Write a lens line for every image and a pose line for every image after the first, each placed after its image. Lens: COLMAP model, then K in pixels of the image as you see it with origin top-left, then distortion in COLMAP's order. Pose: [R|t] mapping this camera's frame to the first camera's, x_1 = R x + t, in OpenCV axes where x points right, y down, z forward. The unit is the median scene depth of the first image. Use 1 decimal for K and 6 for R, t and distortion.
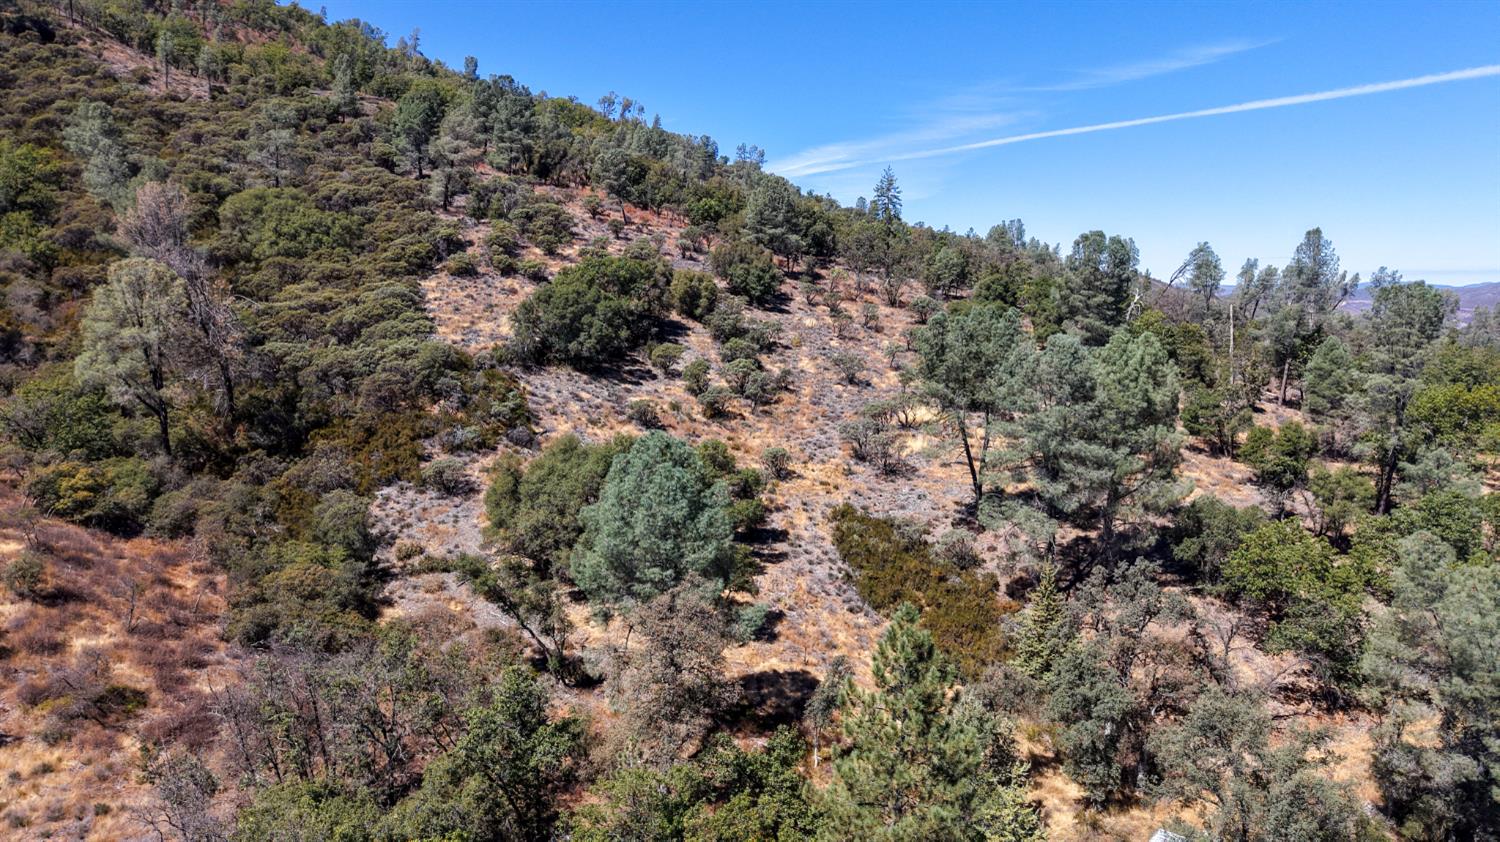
lens RADIAL K [[1000.8, 0, 753.3], [0, 1000.8, 413.7], [0, 0, 1]] dist [0.014699, -0.017262]
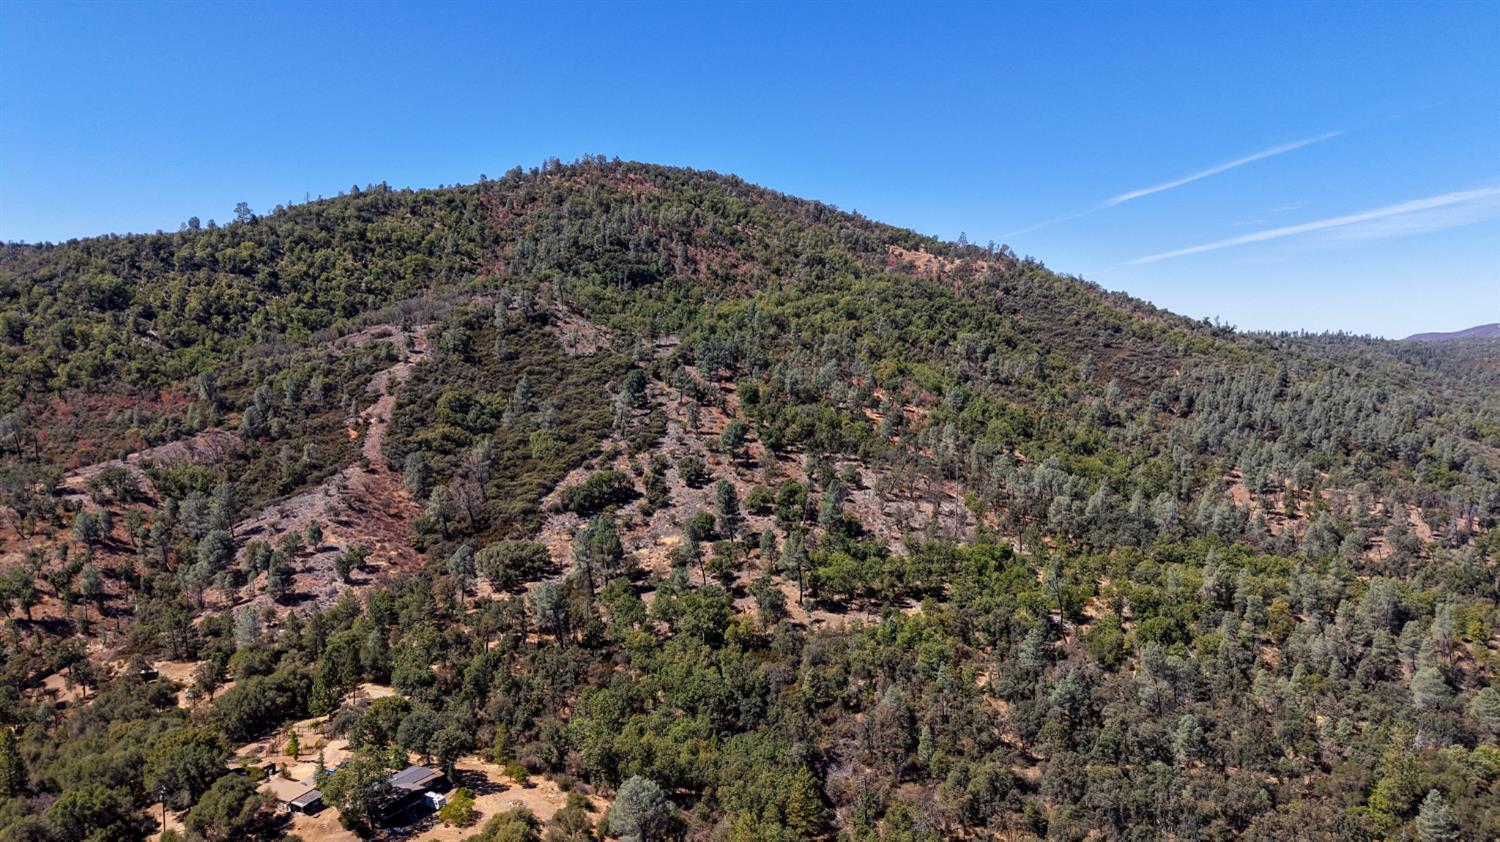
lens RADIAL K [[1000.8, 0, 744.6], [0, 1000.8, 414.6], [0, 0, 1]] dist [0.014699, -0.017262]
pose [[0.826945, 0.037565, -0.561026, 1.657210], [-0.065734, 0.997383, -0.030109, -0.240700], [0.558427, 0.061777, 0.827250, -1.053621]]
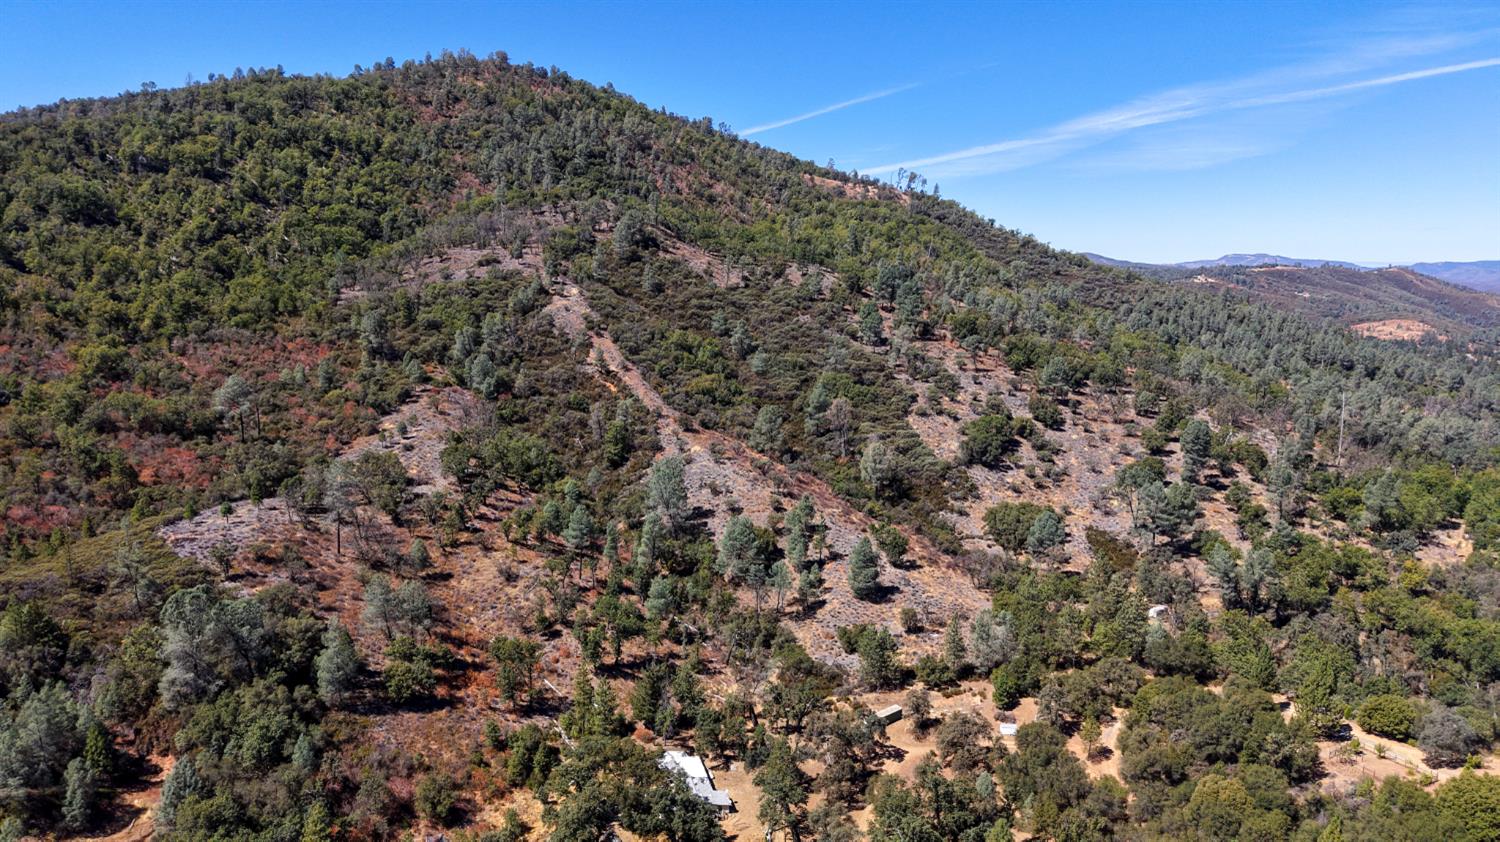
lens RADIAL K [[1000.8, 0, 741.7], [0, 1000.8, 408.5], [0, 0, 1]] dist [0.014699, -0.017262]
pose [[0.970974, 0.028498, -0.237481, -0.147951], [-0.024798, 0.999520, 0.018552, -0.195632], [0.237896, -0.012124, 0.971215, -1.469160]]
